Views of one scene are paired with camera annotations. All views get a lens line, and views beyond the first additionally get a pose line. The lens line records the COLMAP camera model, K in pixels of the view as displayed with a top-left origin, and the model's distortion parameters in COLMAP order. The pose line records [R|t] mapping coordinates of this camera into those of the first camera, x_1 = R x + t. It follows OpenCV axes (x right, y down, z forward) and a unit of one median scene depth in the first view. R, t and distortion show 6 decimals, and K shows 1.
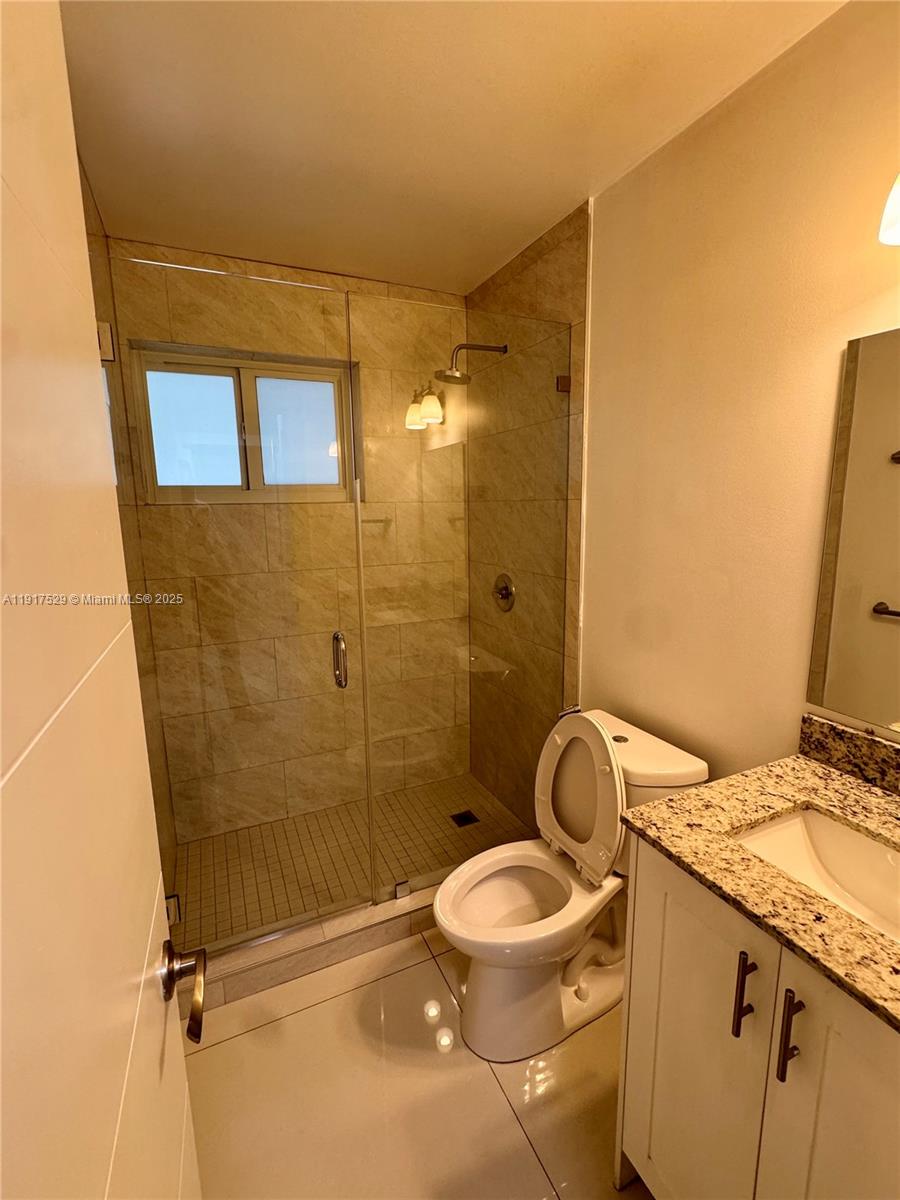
lens RADIAL K [[531.5, 0, 452.4], [0, 531.5, 599.6], [0, 0, 1]] dist [-0.002027, -0.000136]
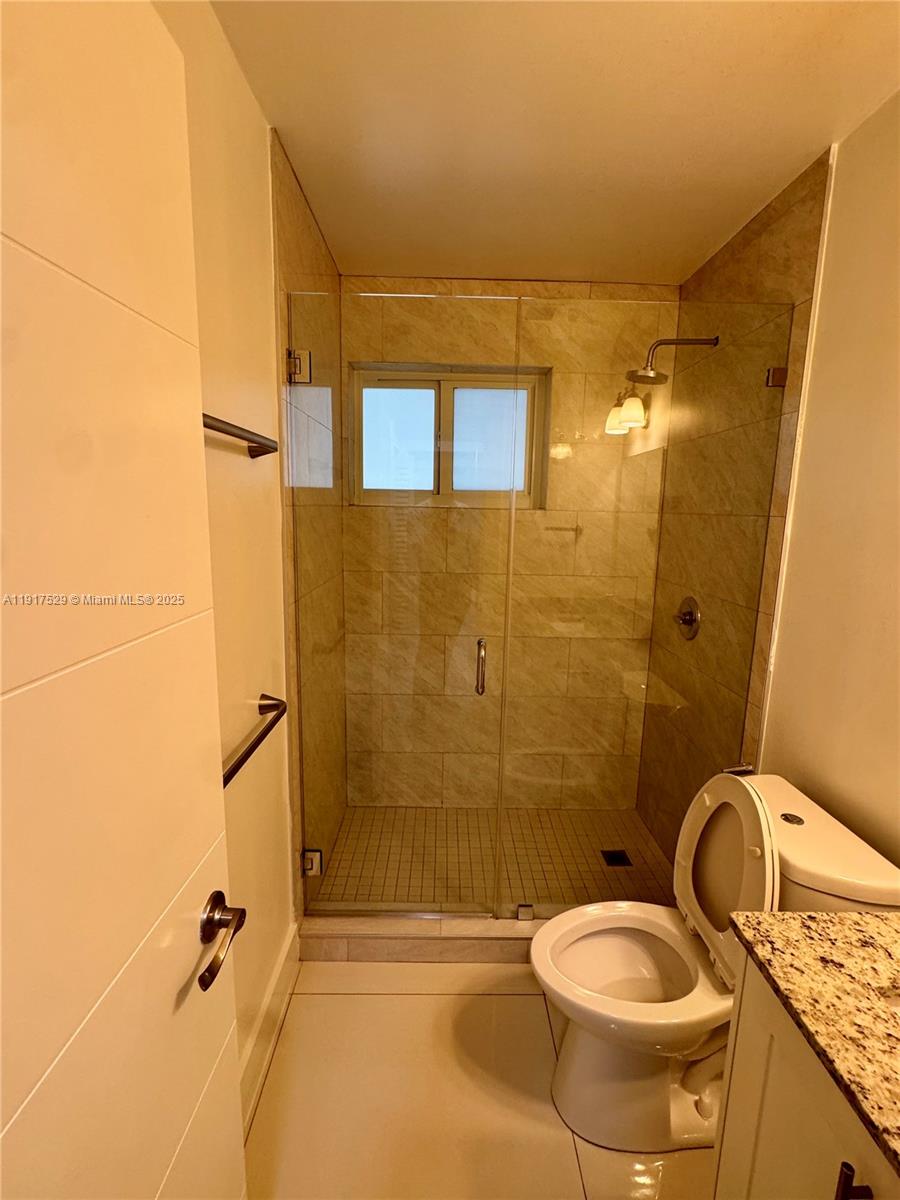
lens RADIAL K [[531.5, 0, 451.0], [0, 531.5, 600.0], [0, 0, 1]] dist [-0.002027, -0.000136]
pose [[0.911749, 0.103656, -0.397453, 0.102703], [-0.106632, 0.994190, 0.014674, -0.016633], [0.396665, 0.029002, 0.917505, 0.044179]]
